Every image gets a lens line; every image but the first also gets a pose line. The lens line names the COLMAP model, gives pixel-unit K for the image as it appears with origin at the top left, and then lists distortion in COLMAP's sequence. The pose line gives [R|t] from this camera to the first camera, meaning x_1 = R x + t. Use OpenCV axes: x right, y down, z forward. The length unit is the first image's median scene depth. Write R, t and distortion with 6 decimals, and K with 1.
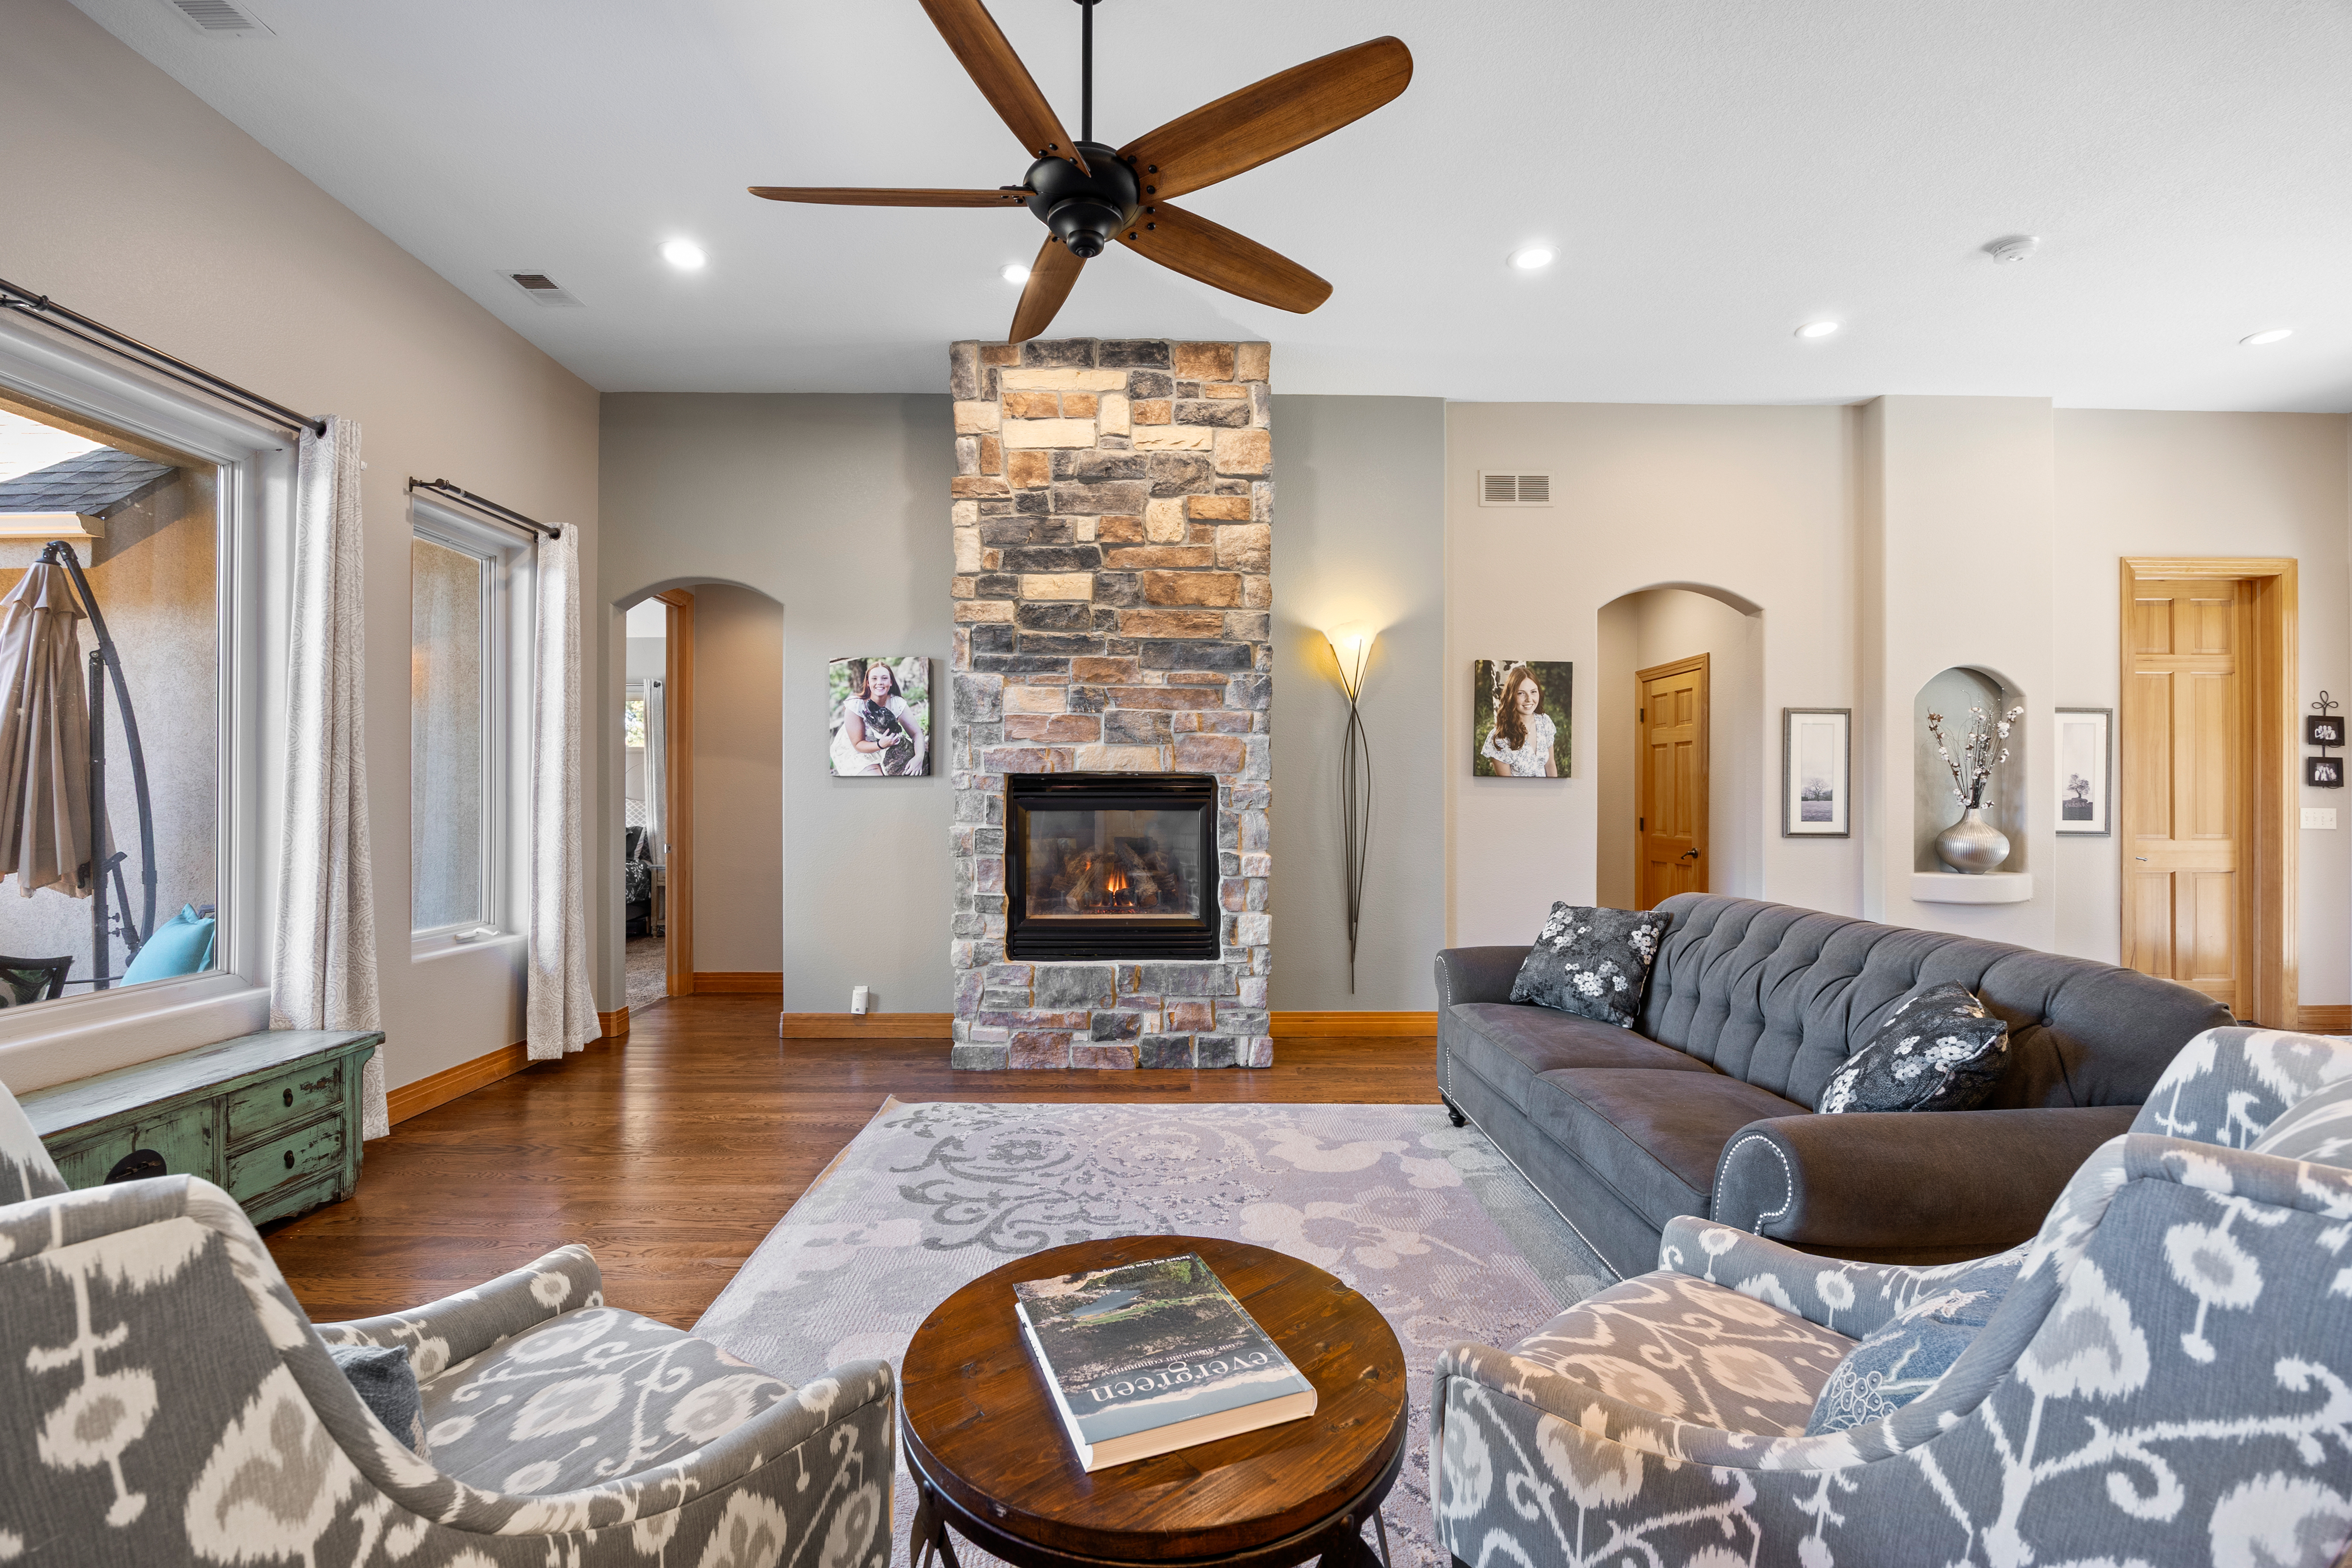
lens RADIAL K [[996.9, 0, 1155.7], [0, 996.9, 800.9], [0, 0, 1]] dist [-0.015096, -0.000023]
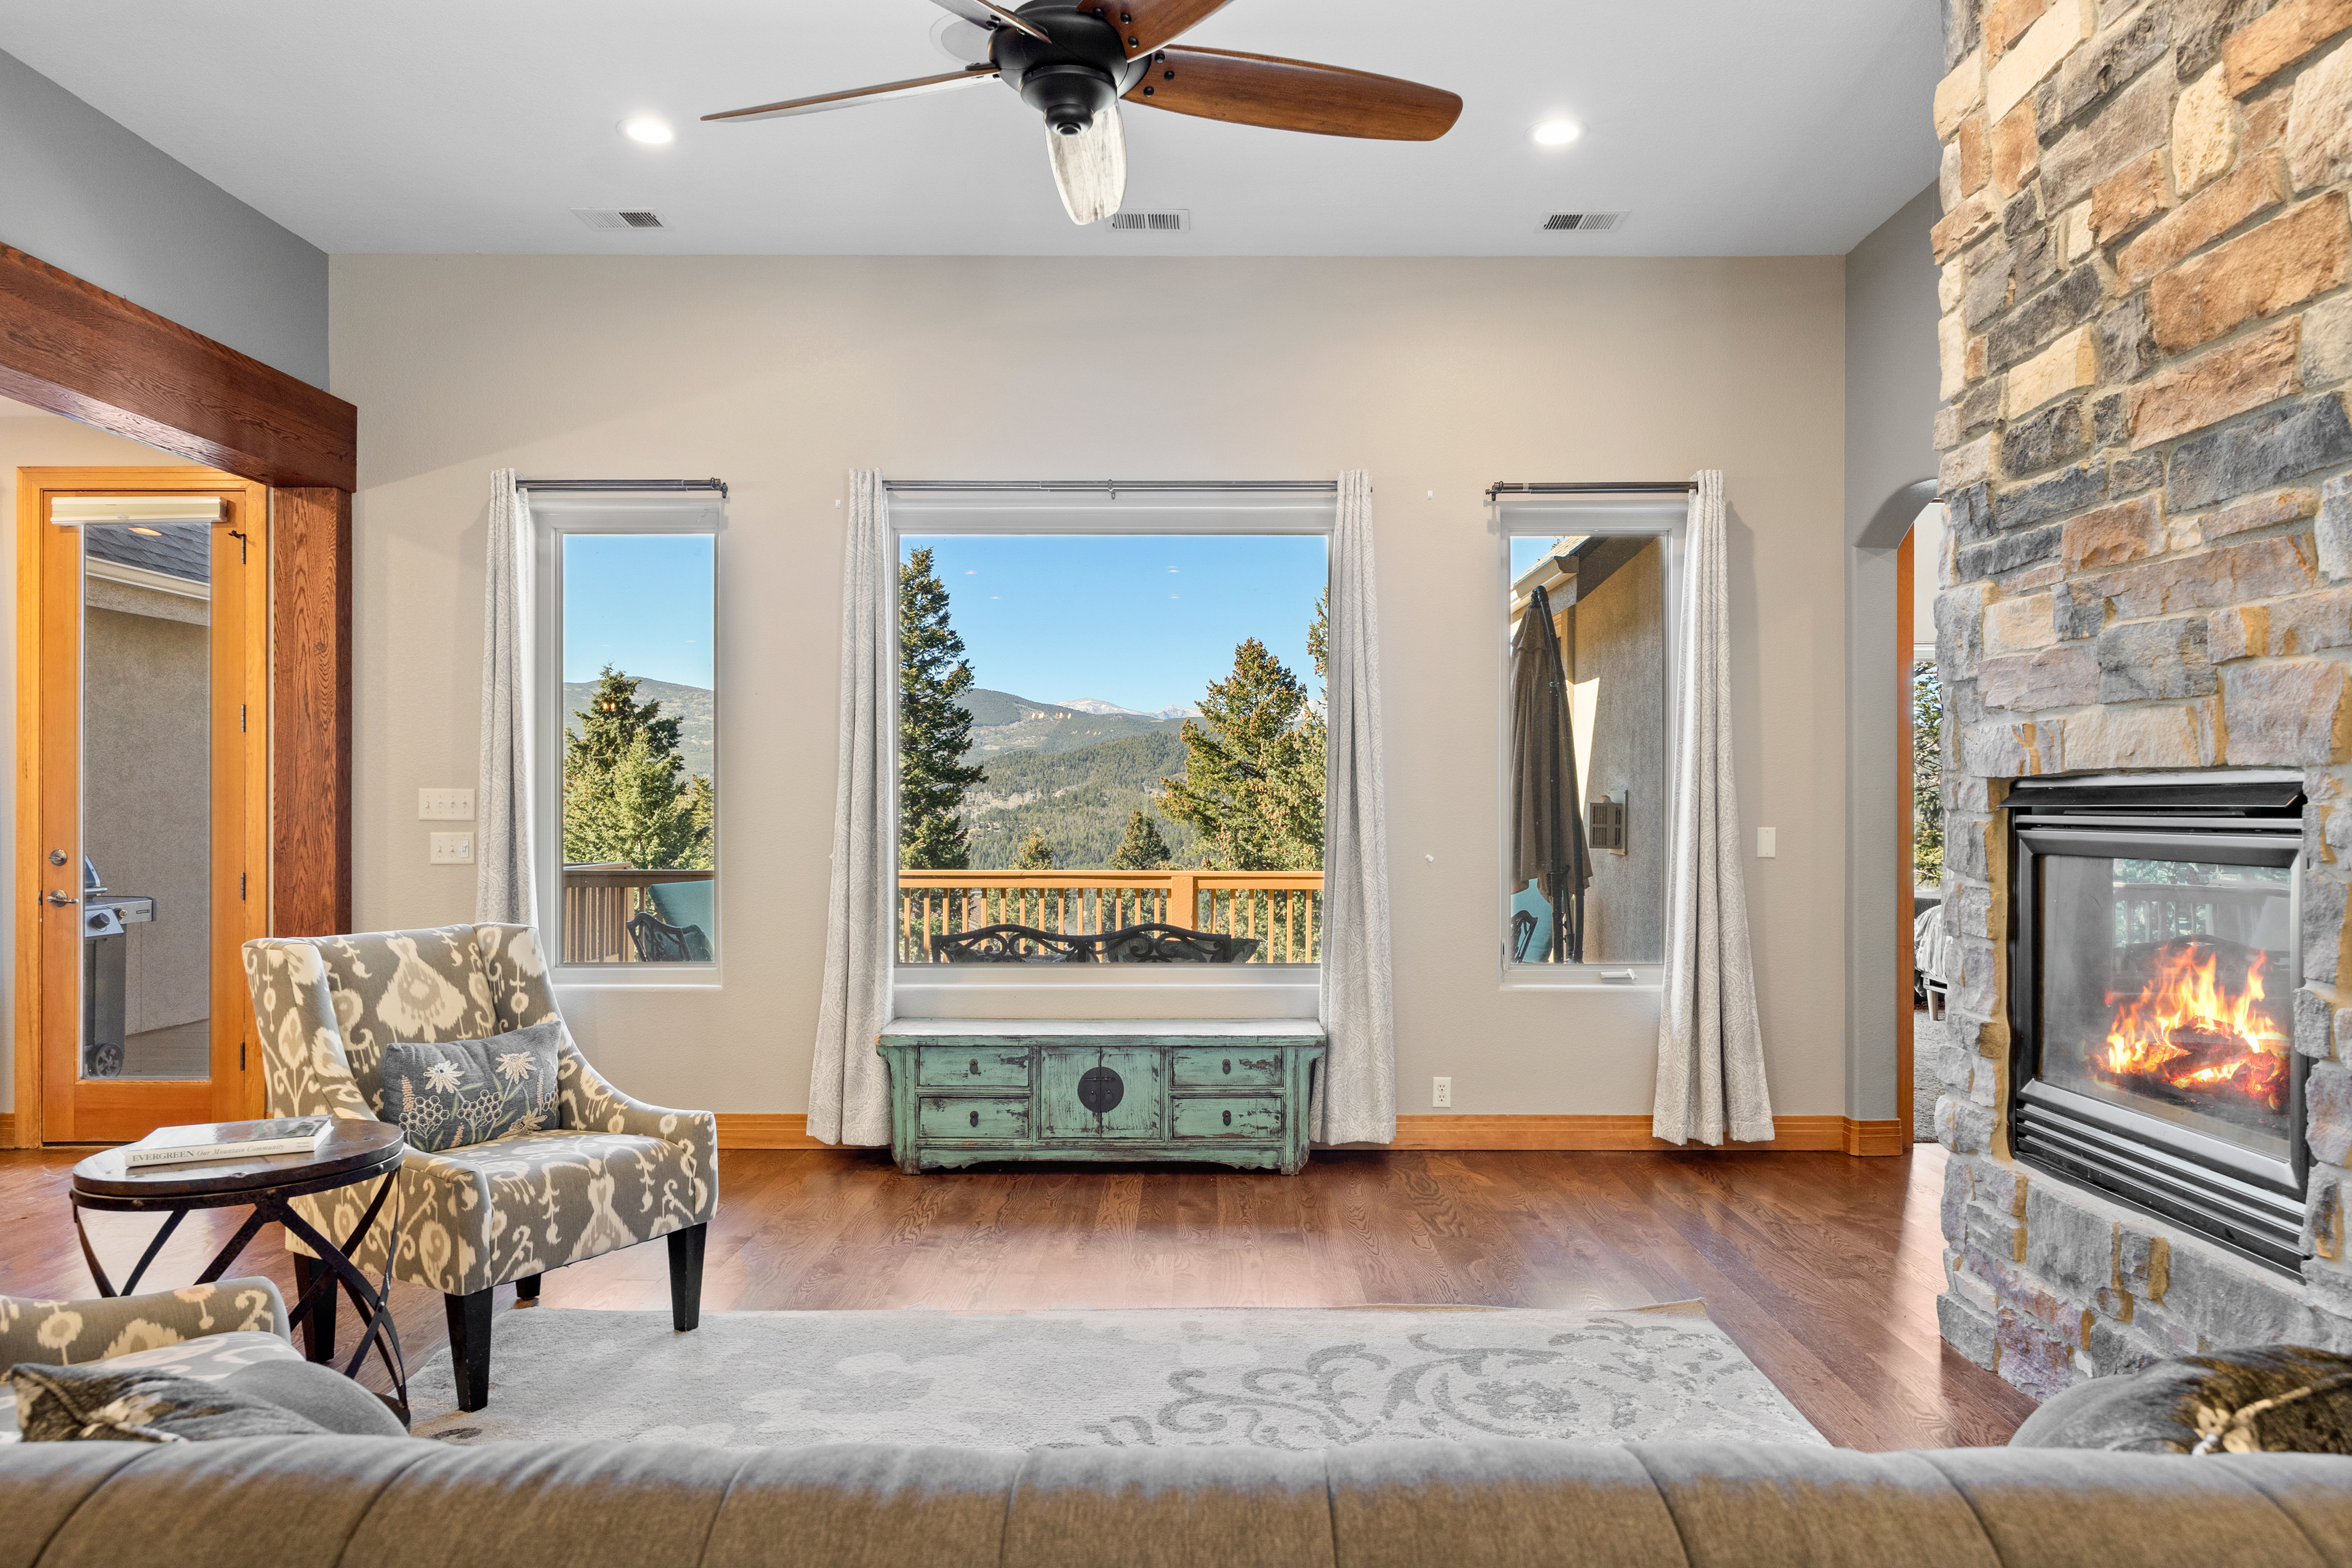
lens RADIAL K [[1519.5, 0, 1208.5], [0, 1519.5, 798.9], [0, 0, 1]] dist [0.000379, 0.001683]
pose [[-0.007435, -0.003420, -0.999967, 0.614550], [-0.002906, 0.999990, -0.003399, -0.013554], [0.999968, 0.002881, -0.007445, 0.613621]]
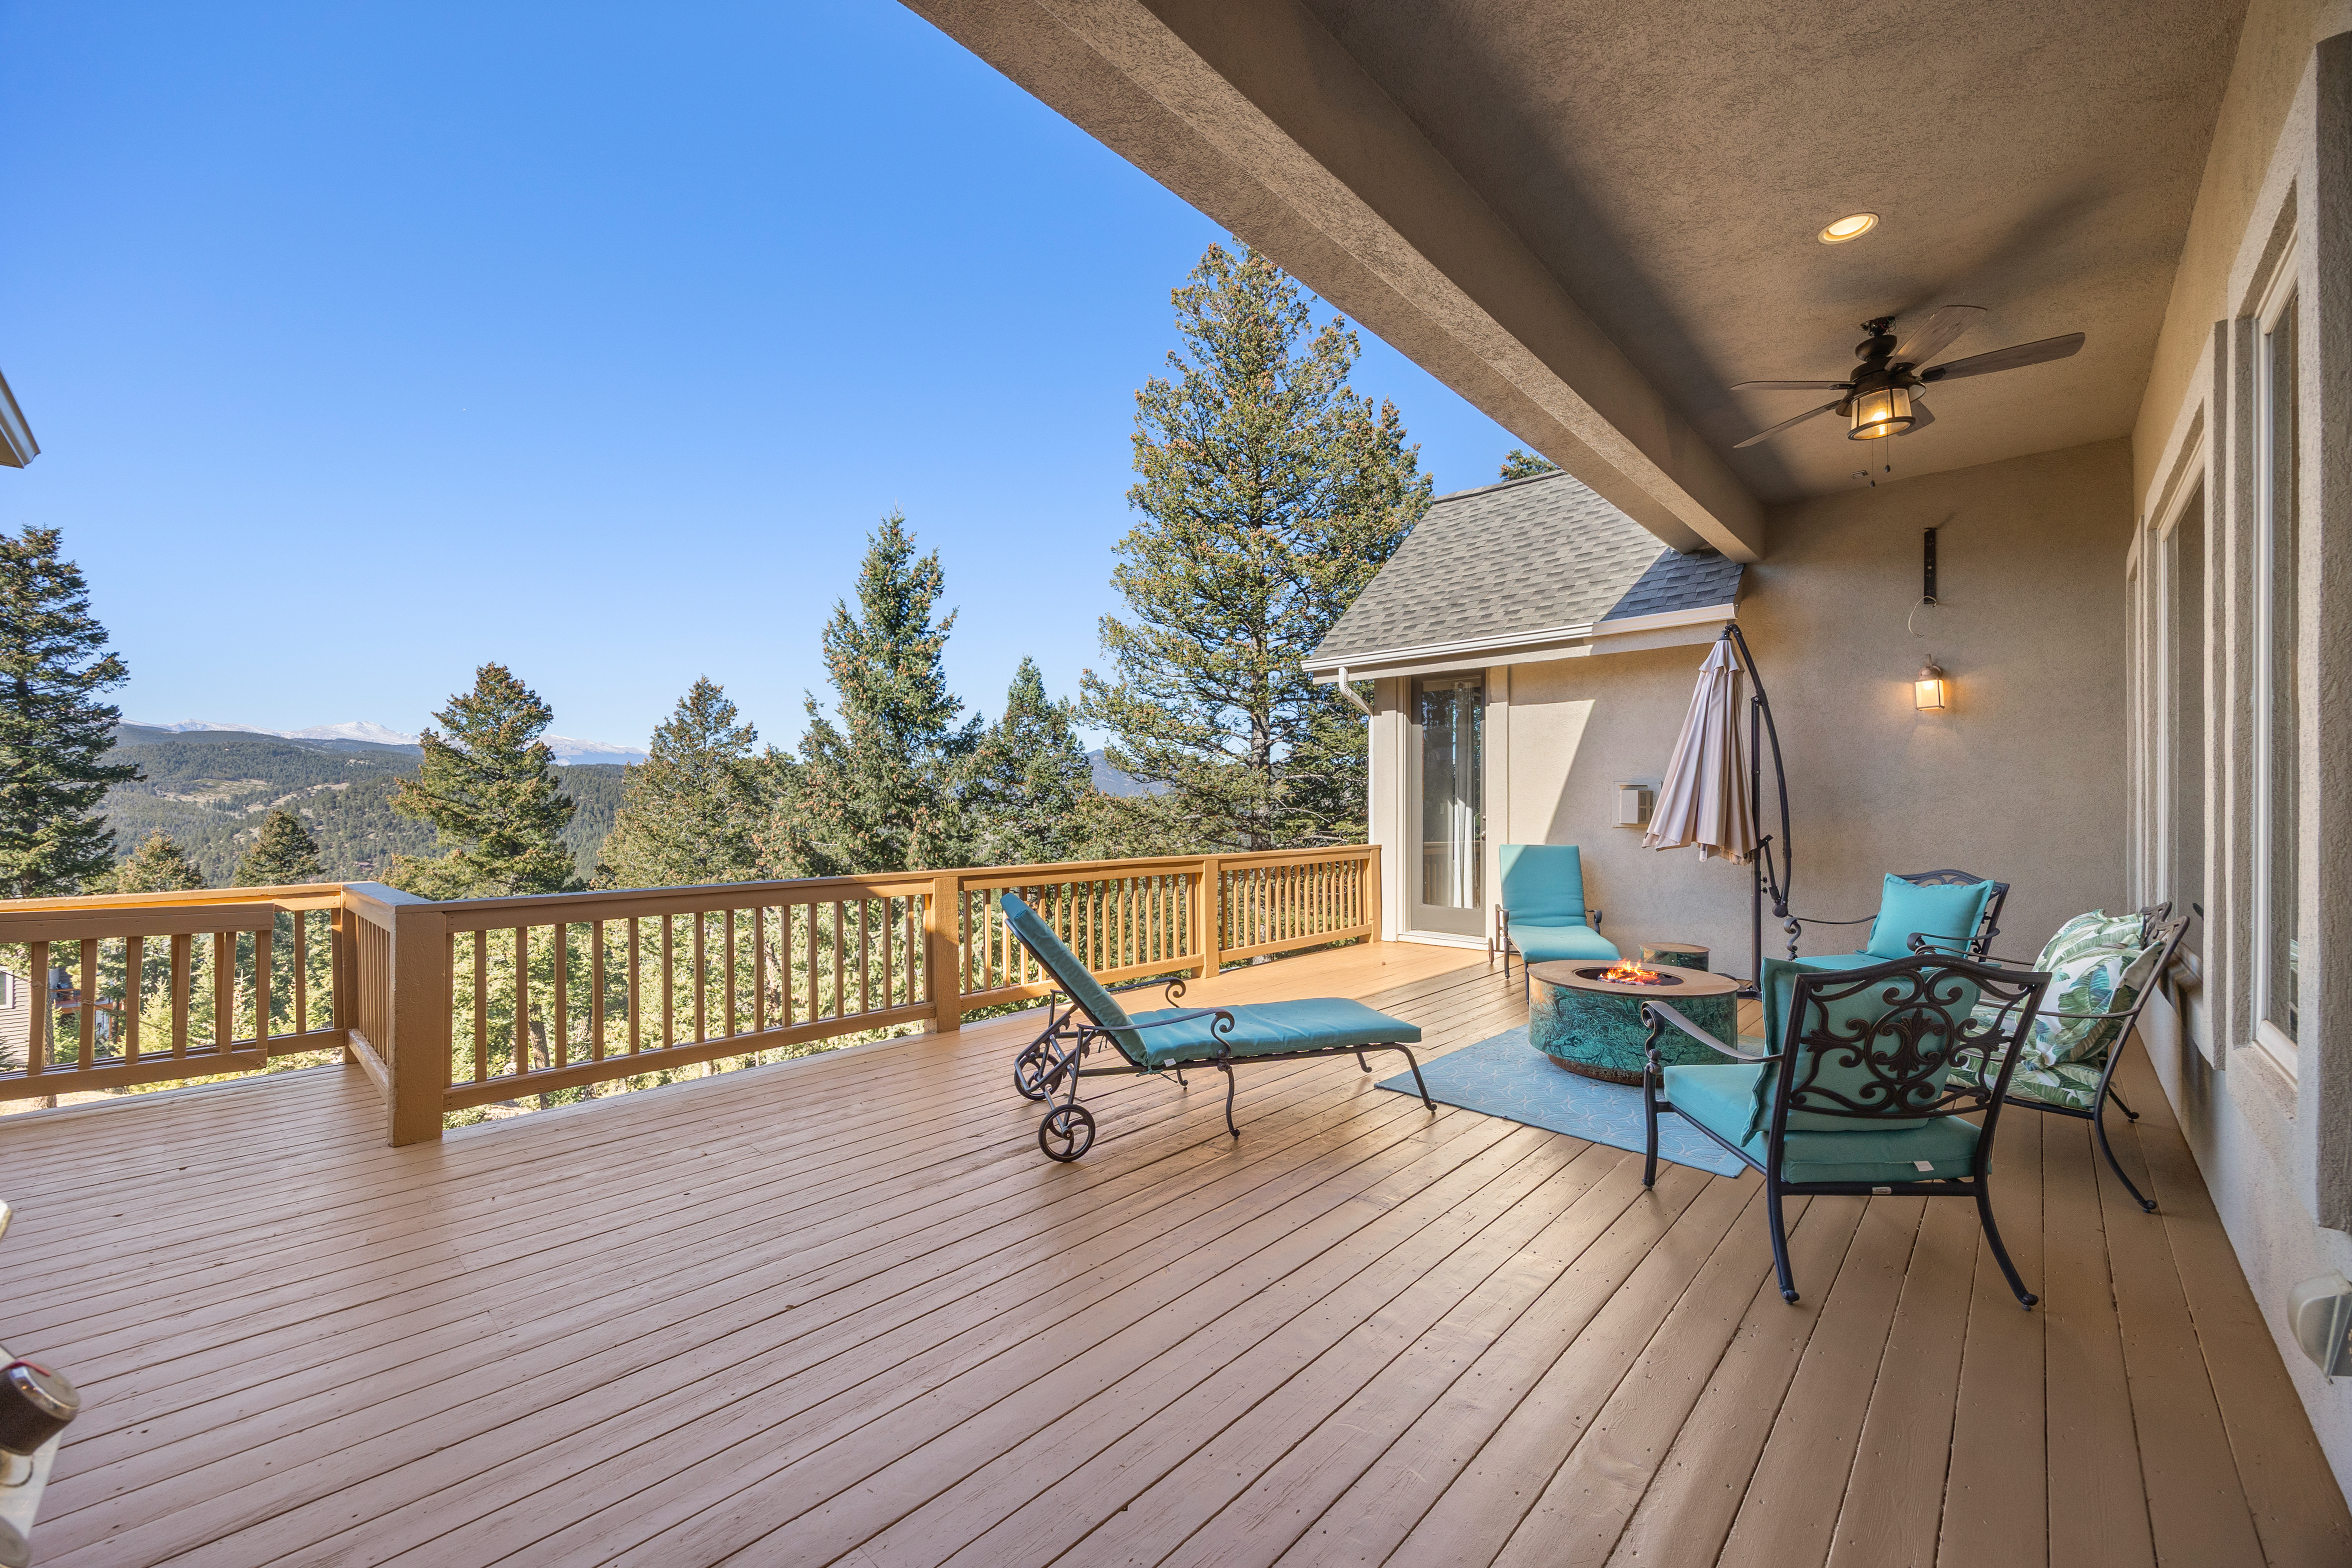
lens RADIAL K [[905.5, 0, 1169.4], [0, 905.5, 808.7], [0, 0, 1]] dist [-0.001199, -0.000280]
pose [[0.712854, 0.002132, -0.701309, -0.758650], [0.000304, 0.999994, 0.003350, 0.009128], [0.701312, -0.002601, 0.712849, -0.563720]]
